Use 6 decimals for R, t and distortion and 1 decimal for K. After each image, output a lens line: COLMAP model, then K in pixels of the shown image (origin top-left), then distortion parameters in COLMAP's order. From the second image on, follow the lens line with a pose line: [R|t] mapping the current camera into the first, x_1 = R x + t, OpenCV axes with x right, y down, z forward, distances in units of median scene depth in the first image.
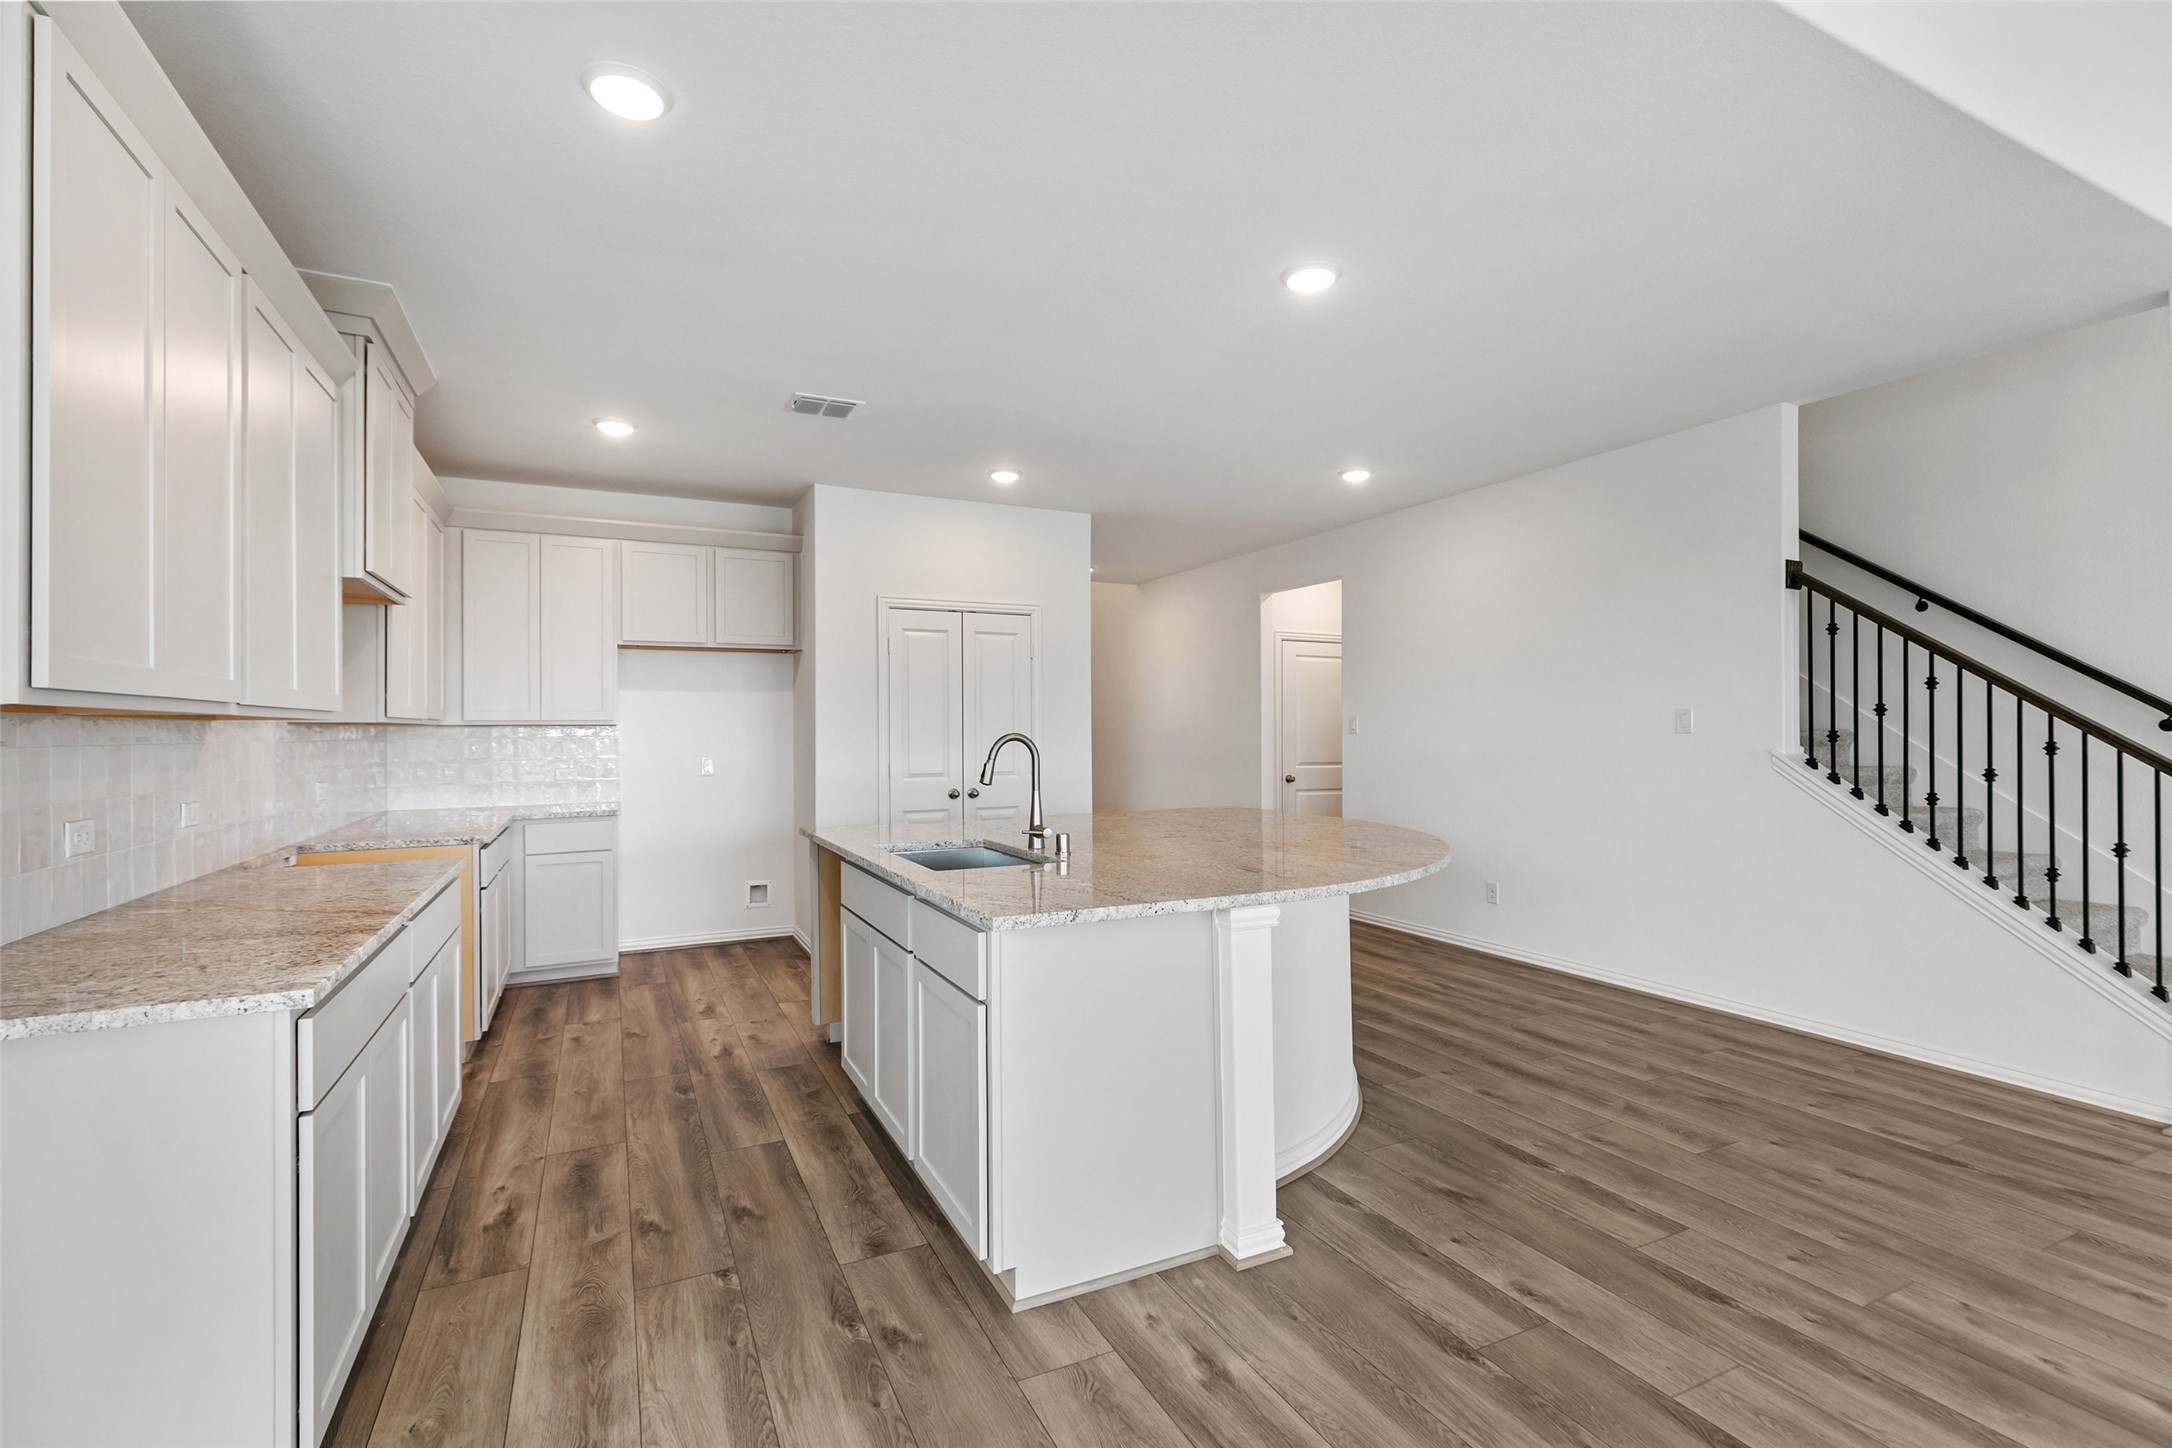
lens RADIAL K [[976.8, 0, 1082.5], [0, 976.8, 723.3], [0, 0, 1]] dist [0.002684, 0.000251]
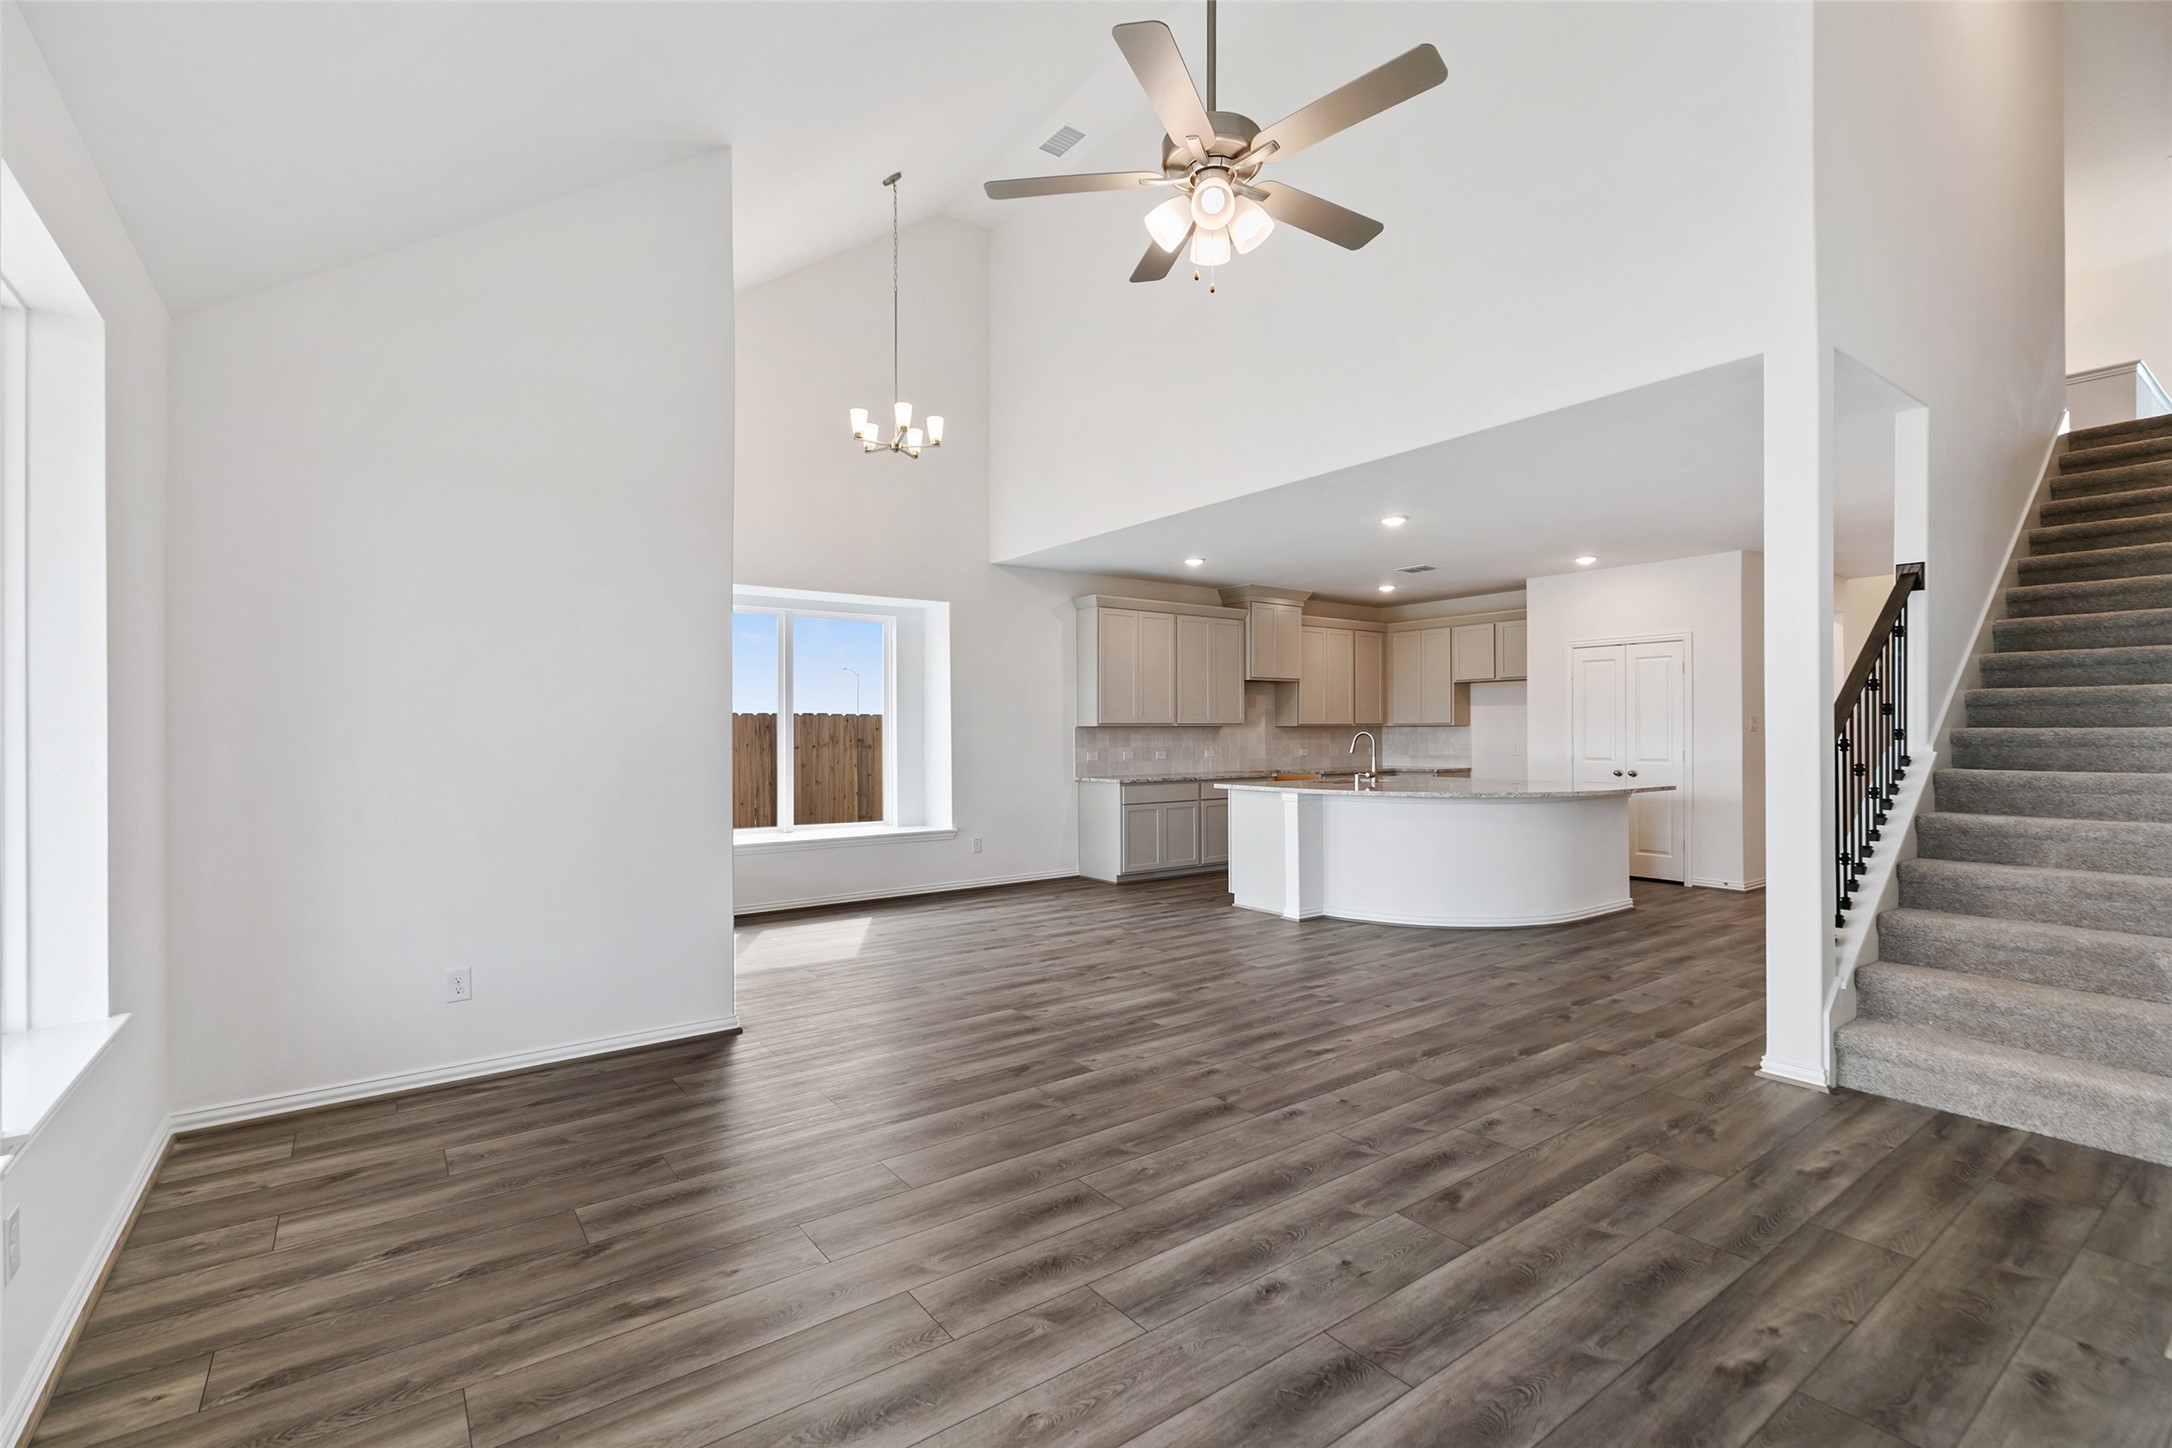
lens RADIAL K [[963.3, 0, 1086.0], [0, 963.3, 724.0], [0, 0, 1]] dist [0.000136, 0.000501]
pose [[0.183017, -0.004253, -0.983101, 1.768649], [0.010317, 0.999944, -0.002405, -0.006355], [0.983056, -0.009702, 0.183050, -0.046408]]
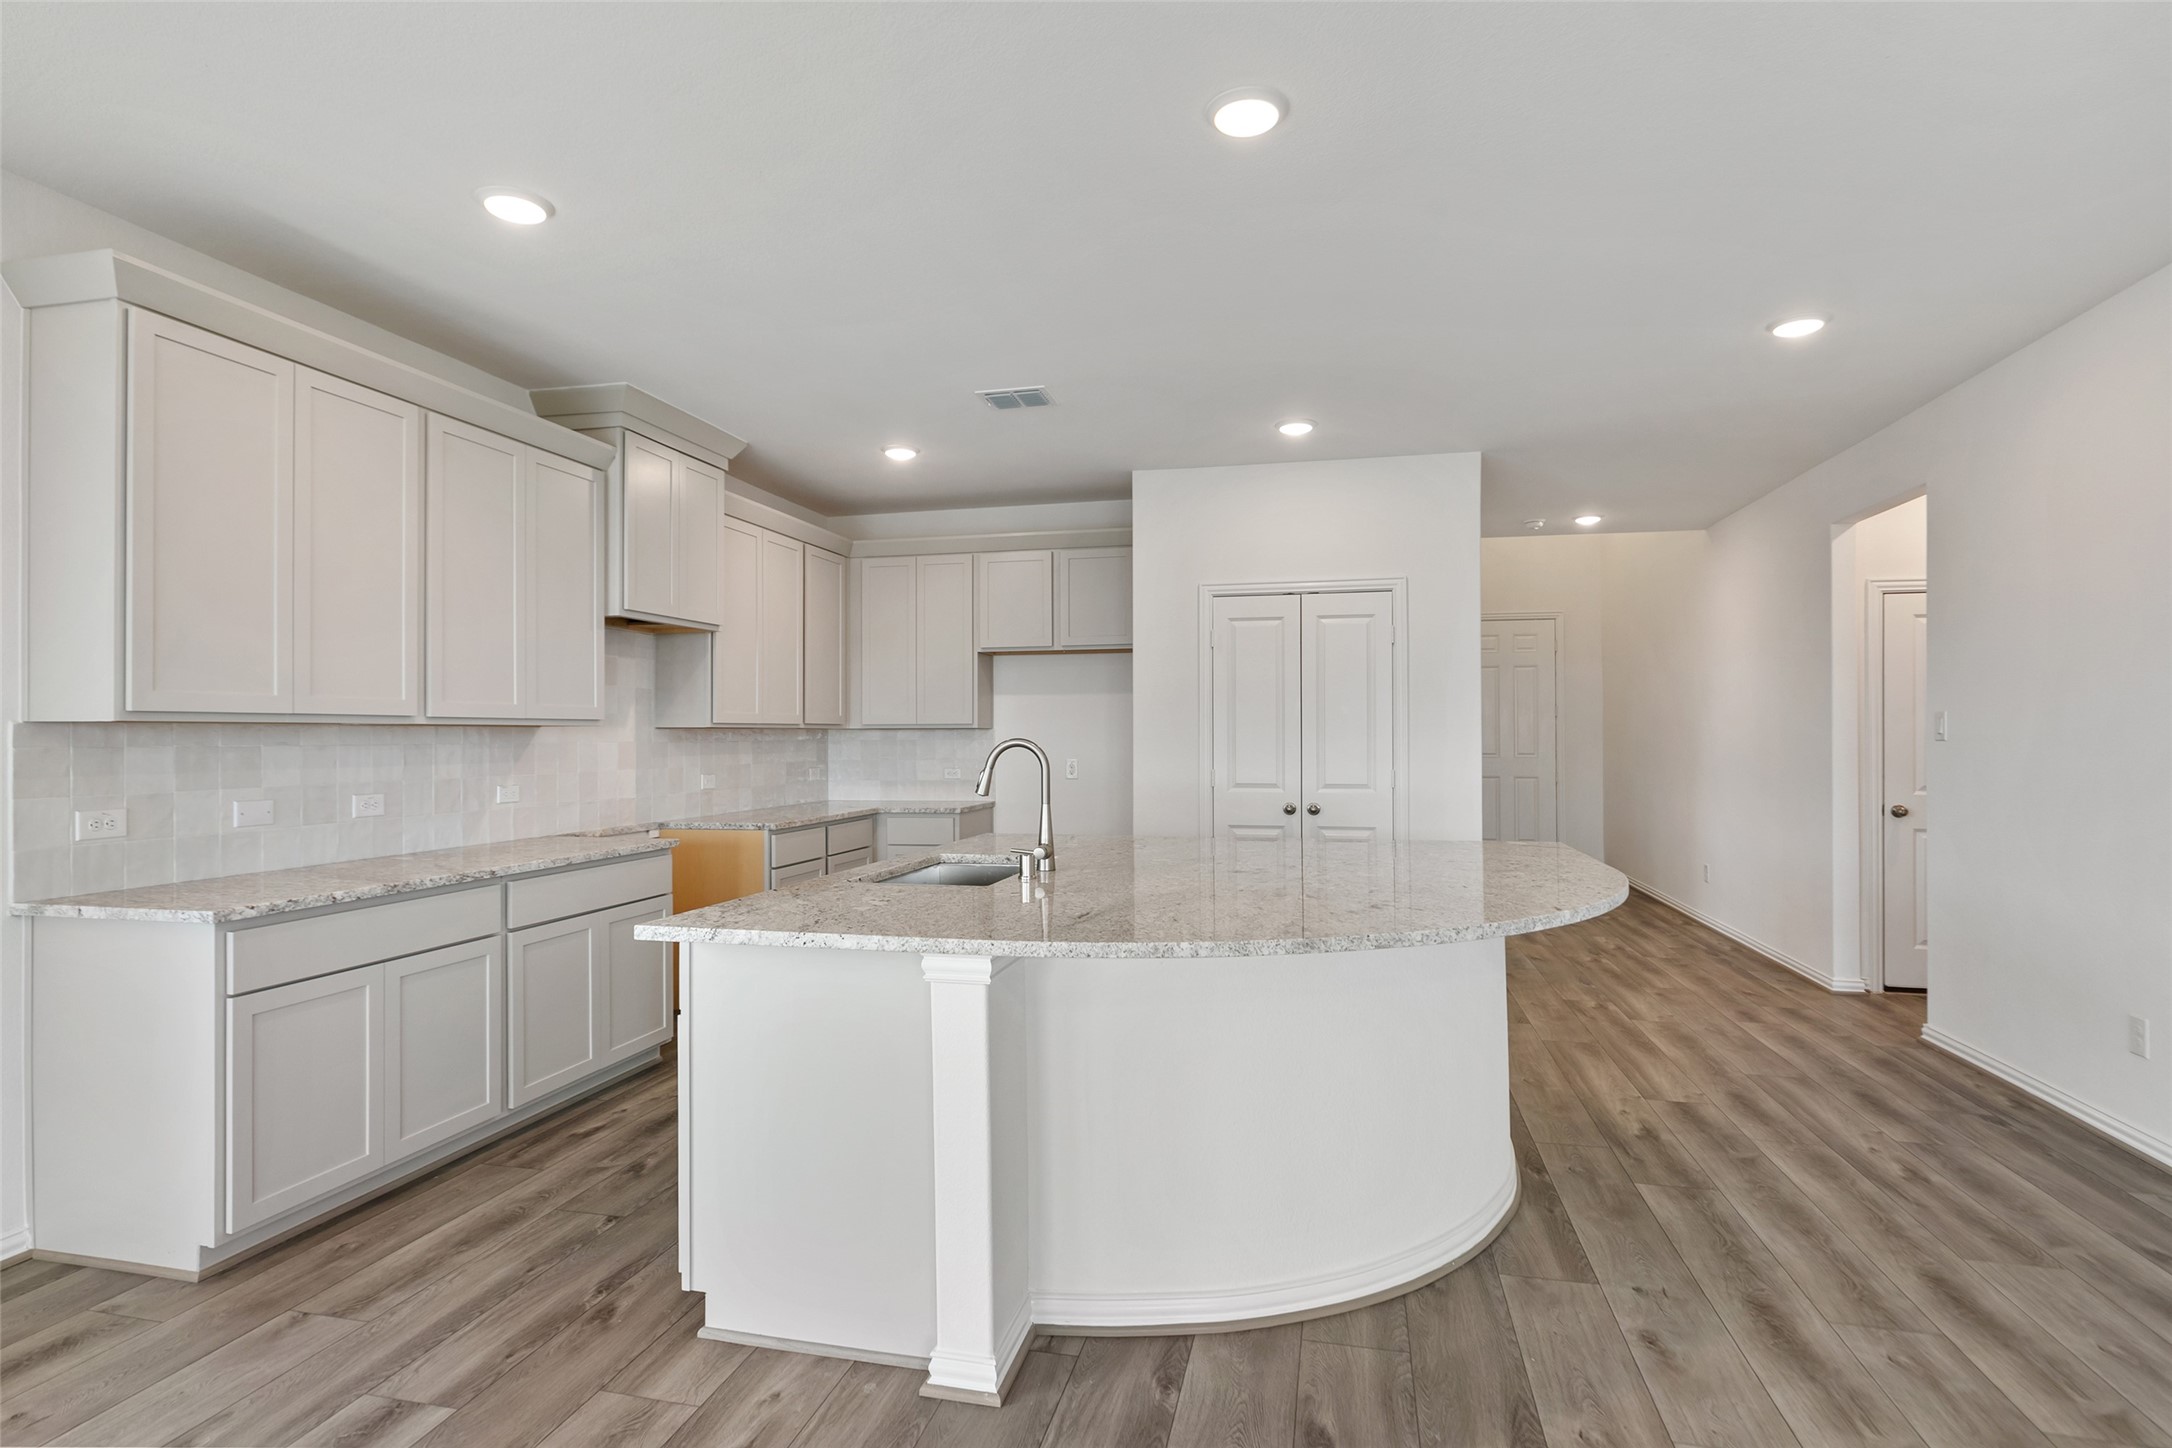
lens RADIAL K [[1091.8, 0, 1079.4], [0, 1091.8, 724.6], [0, 0, 1]] dist [0.000871, 0.000165]
pose [[0.767537, -0.003730, -0.640994, 0.534669], [0.004519, 0.999990, -0.000407, -0.001797], [0.640989, -0.002584, 0.767546, 0.239497]]
